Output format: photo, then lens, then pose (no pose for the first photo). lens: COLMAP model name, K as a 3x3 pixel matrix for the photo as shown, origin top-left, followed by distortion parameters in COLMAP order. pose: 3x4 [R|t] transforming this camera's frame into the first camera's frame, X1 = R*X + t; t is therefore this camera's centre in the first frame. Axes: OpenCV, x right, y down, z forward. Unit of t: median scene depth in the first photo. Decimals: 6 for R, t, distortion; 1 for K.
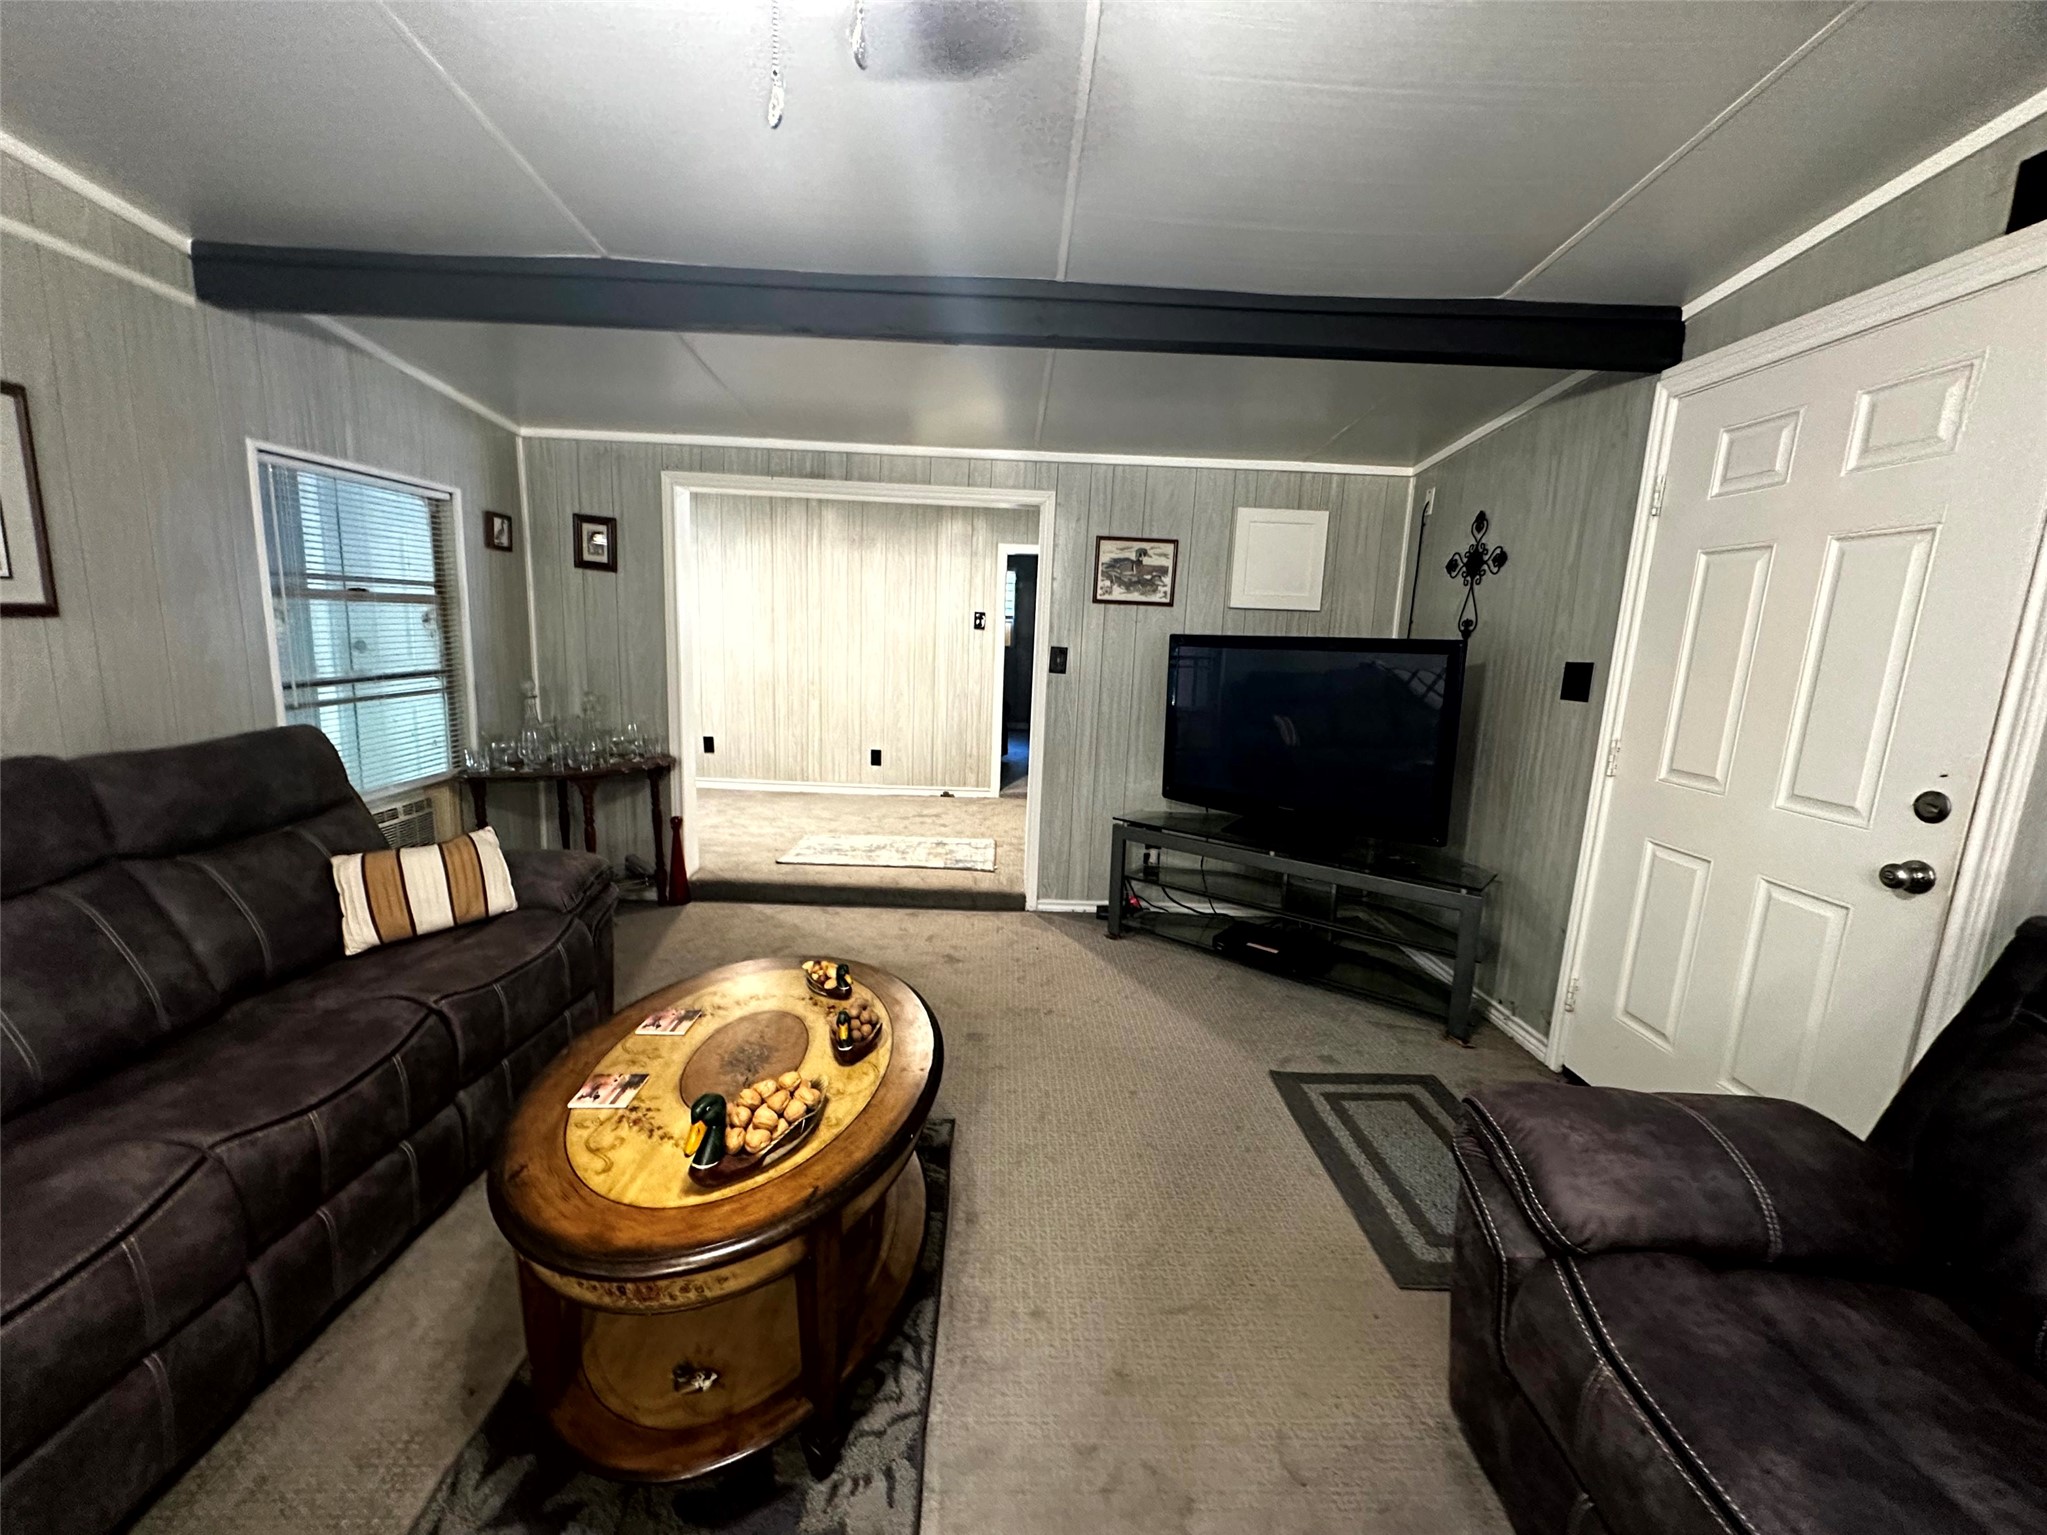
lens RADIAL K [[817.9, 0, 1023.5], [0, 817.9, 767.5], [0, 0, 1]] dist [-0.003967, 0.002280]
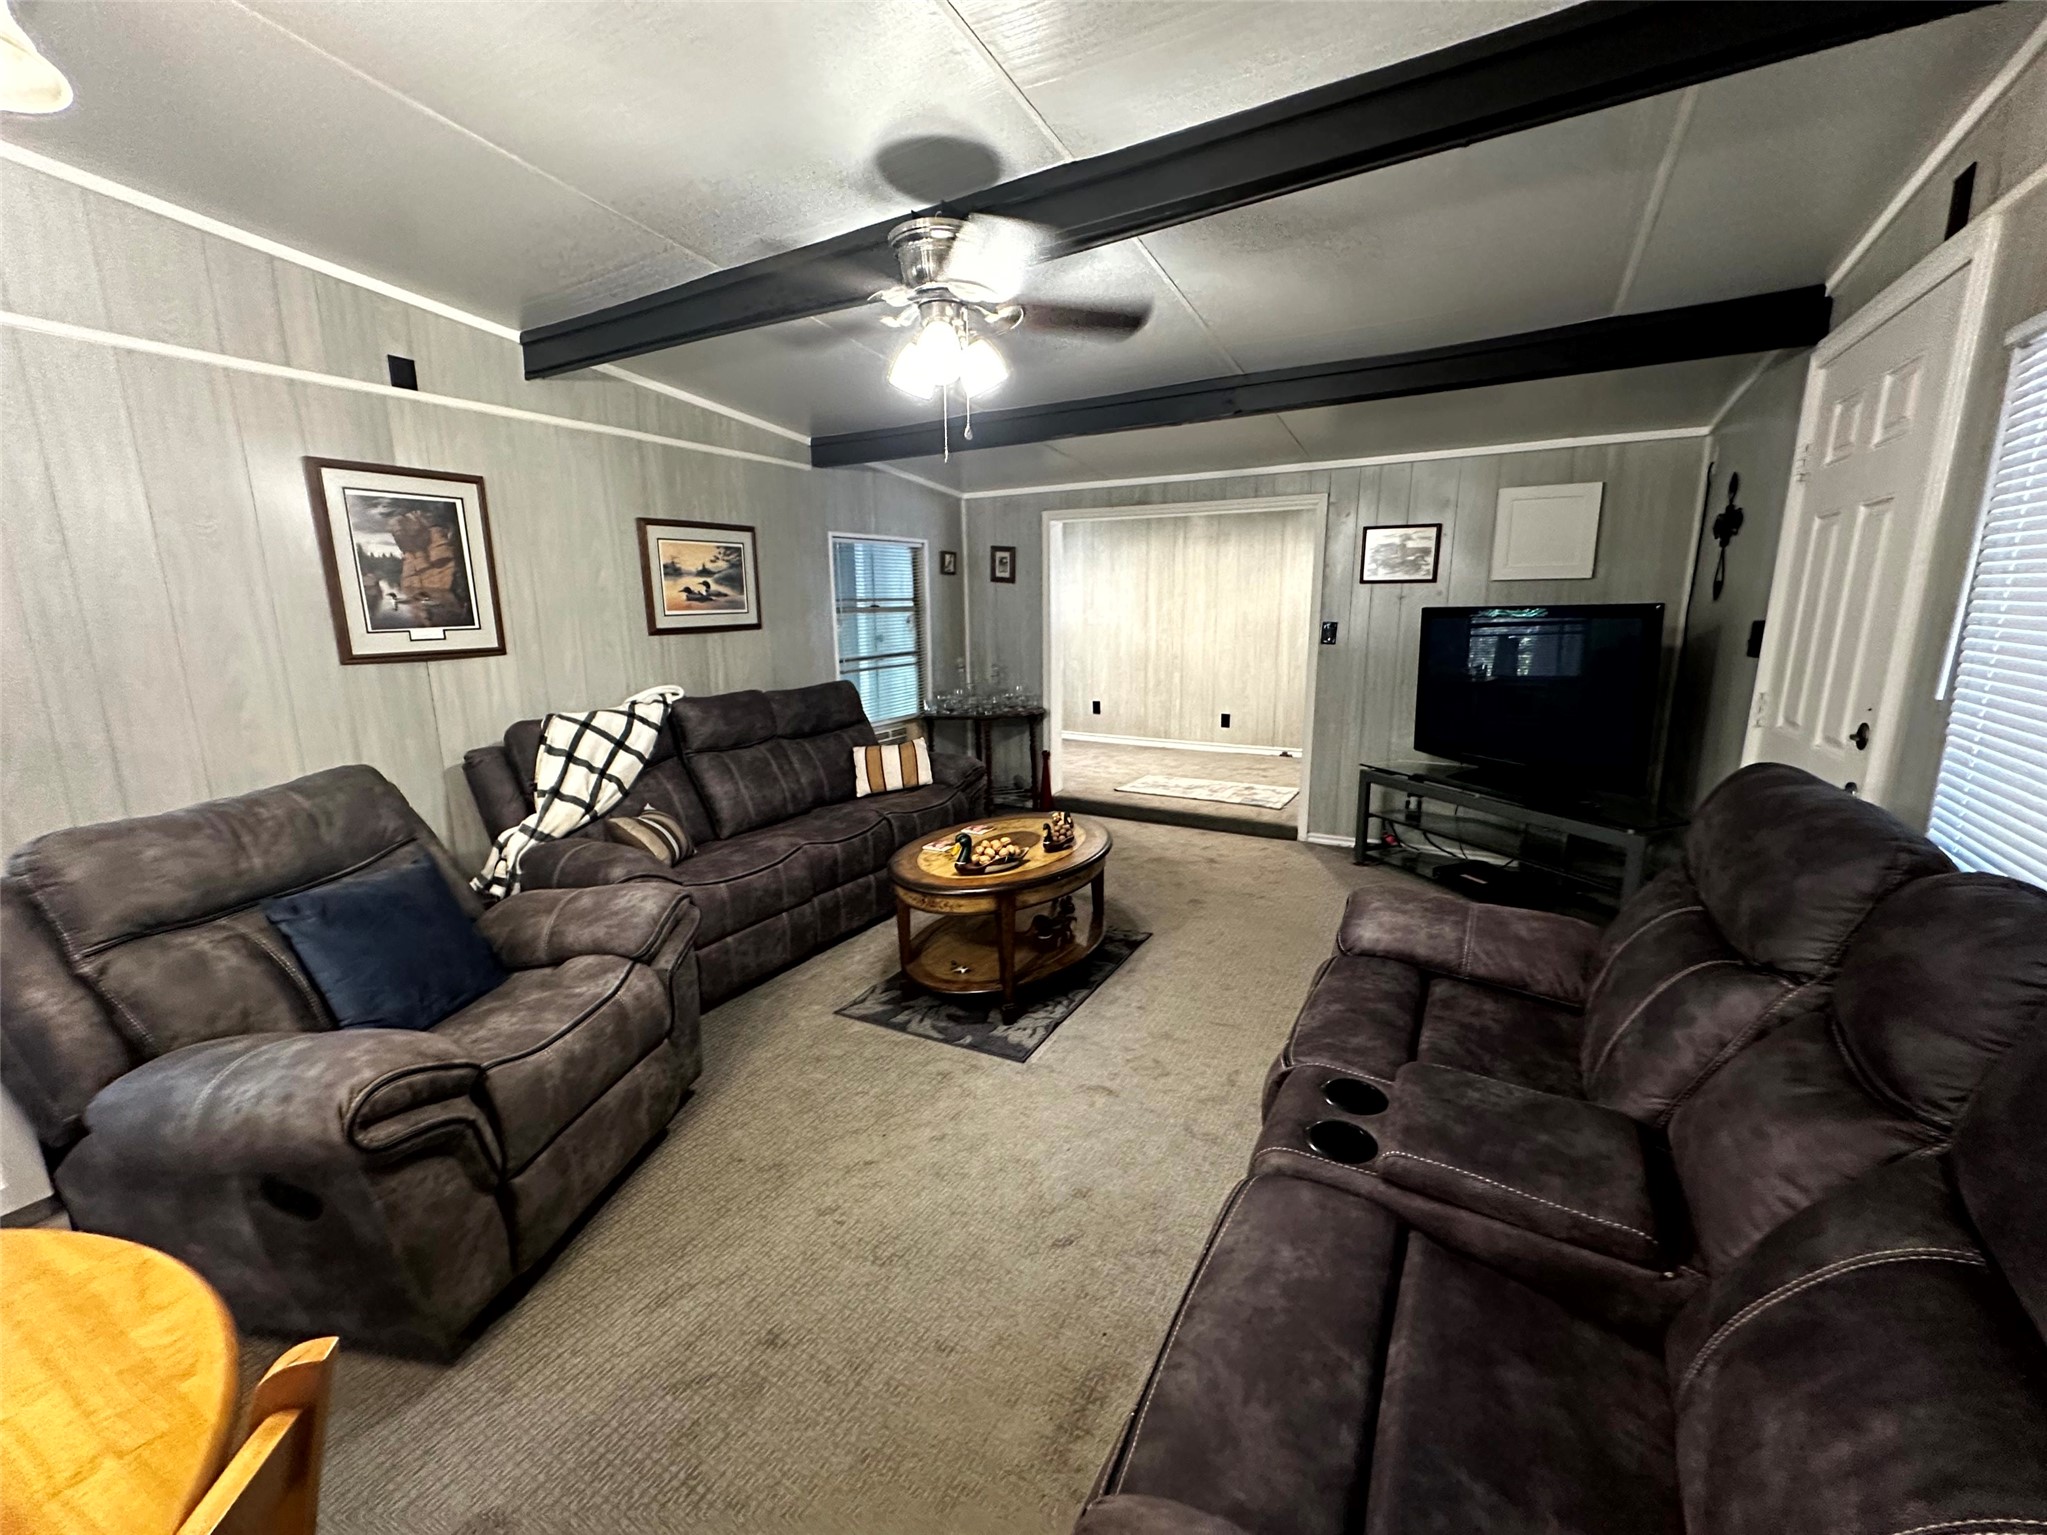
lens RADIAL K [[817.9, 0, 1023.5], [0, 817.9, 767.5], [0, 0, 1]] dist [-0.003967, 0.002280]
pose [[0.860515, 0.050787, -0.506888, 0.317796], [-0.038591, 0.998658, 0.034545, 0.048055], [0.507962, -0.010165, 0.861320, -0.305844]]
